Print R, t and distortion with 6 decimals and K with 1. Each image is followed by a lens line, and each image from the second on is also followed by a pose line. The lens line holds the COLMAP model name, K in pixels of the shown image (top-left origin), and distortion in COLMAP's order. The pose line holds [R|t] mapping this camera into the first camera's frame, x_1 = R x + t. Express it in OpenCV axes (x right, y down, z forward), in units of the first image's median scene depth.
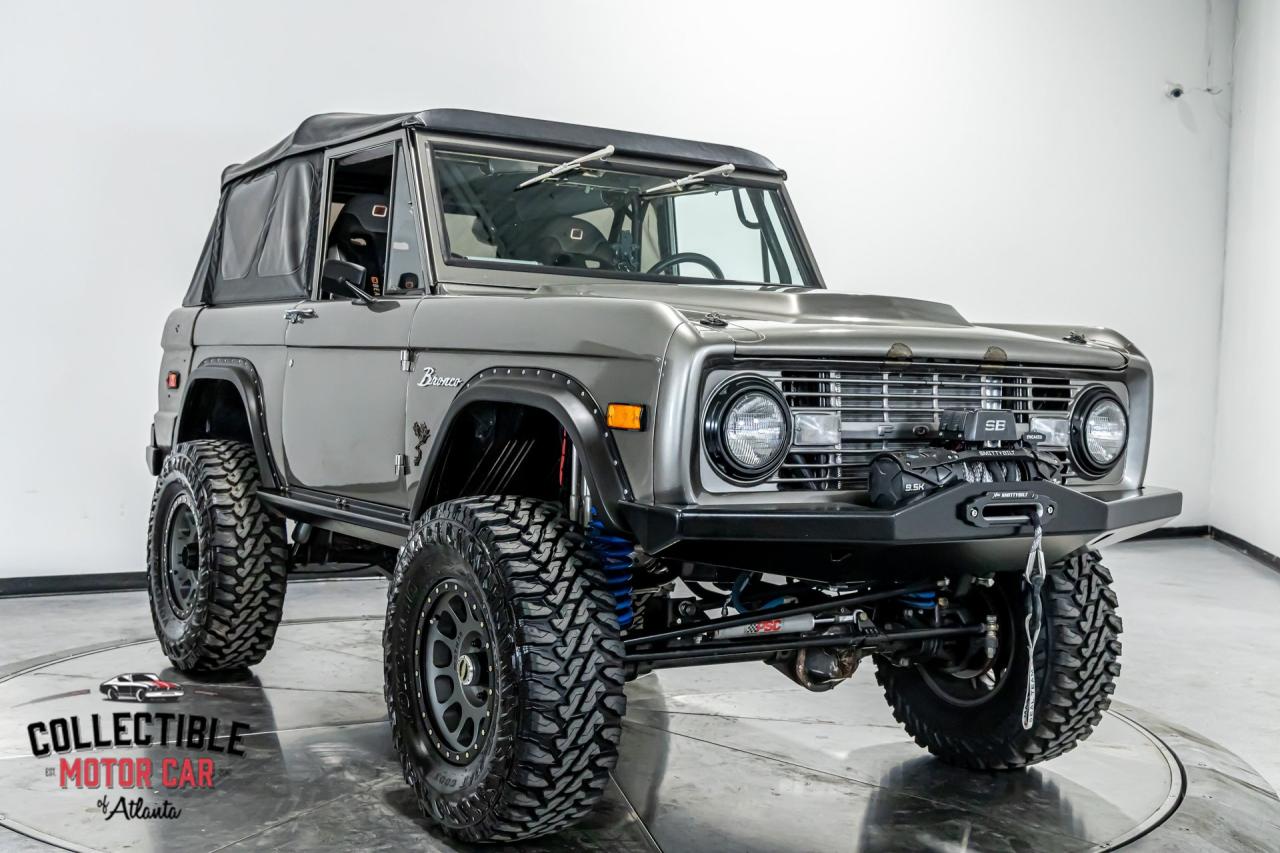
lens RADIAL K [[1566.7, 0, 640.0], [0, 1566.7, 426.5], [0, 0, 1]] dist [0.020621, 0.016809]
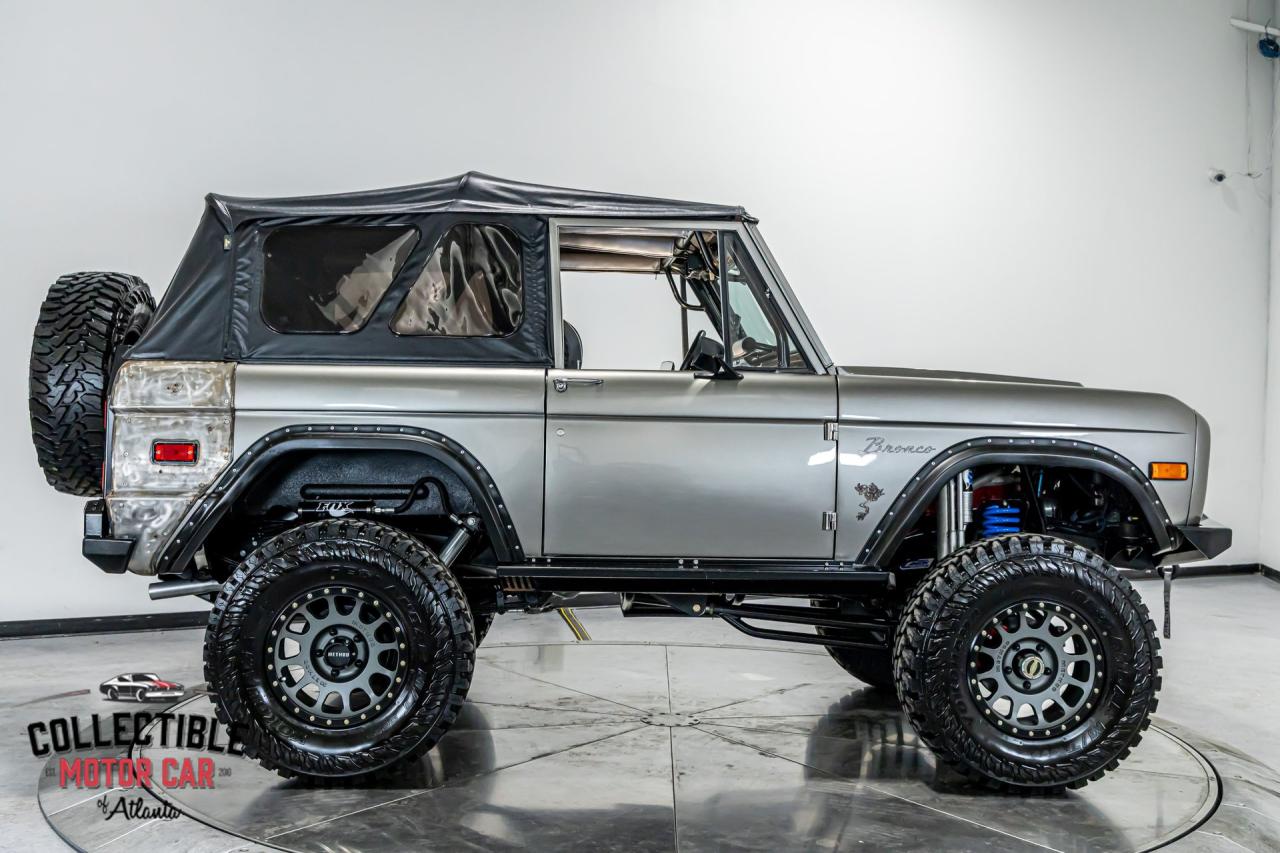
lens RADIAL K [[1429.9, 0, 640.0], [0, 1429.9, 426.5], [0, 0, 1]] dist [0.008779, 0.001338]
pose [[0.496067, -0.036689, 0.867509, -1.165167], [0.027151, 0.999274, 0.026736, -0.079630], [-0.867860, 0.010291, 0.496703, 0.604773]]
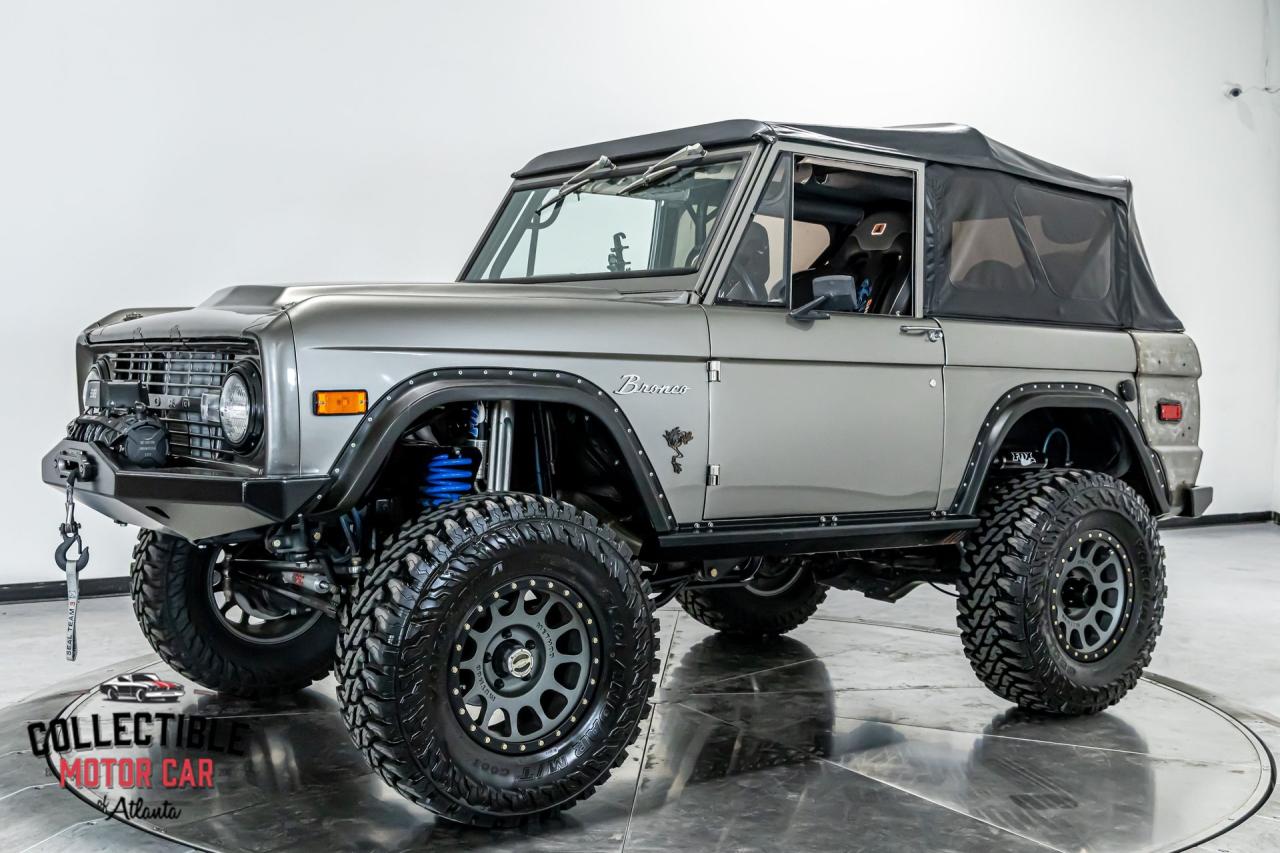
lens RADIAL K [[1479.0, 0, 640.0], [0, 1479.0, 426.5], [0, 0, 1]] dist [0.013693, -0.008392]
pose [[0.060768, 0.008580, -0.998115, 1.121127], [-0.055670, 0.998436, 0.005193, -0.003993], [0.996598, 0.055249, 0.061151, 1.117620]]
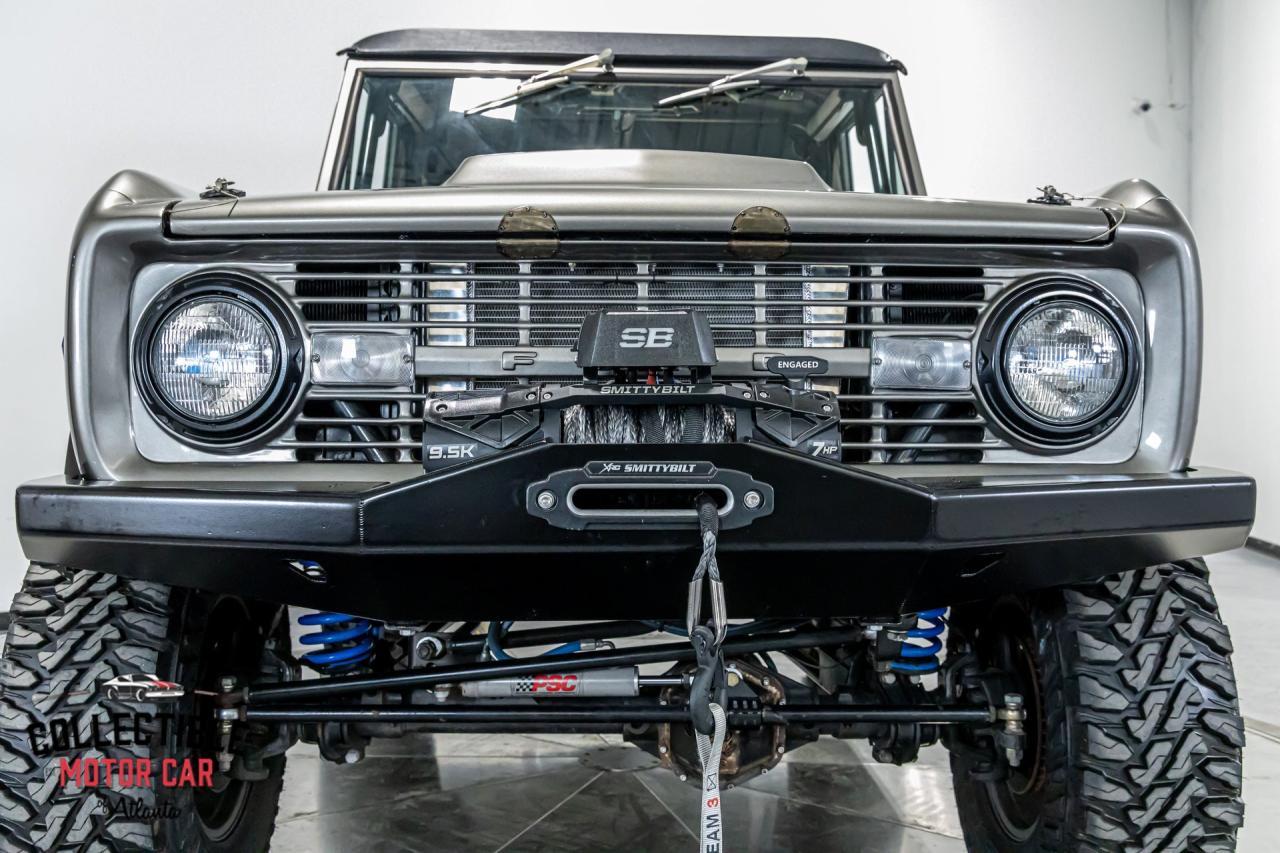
lens RADIAL K [[1300.2, 0, 640.0], [0, 1300.2, 426.5], [0, 0, 1]] dist [0.007500, -0.009198]
pose [[0.856712, -0.021357, -0.515353, 0.375978], [0.004200, 0.999398, -0.034434, 0.036889], [0.515778, 0.027335, 0.856286, 0.524231]]
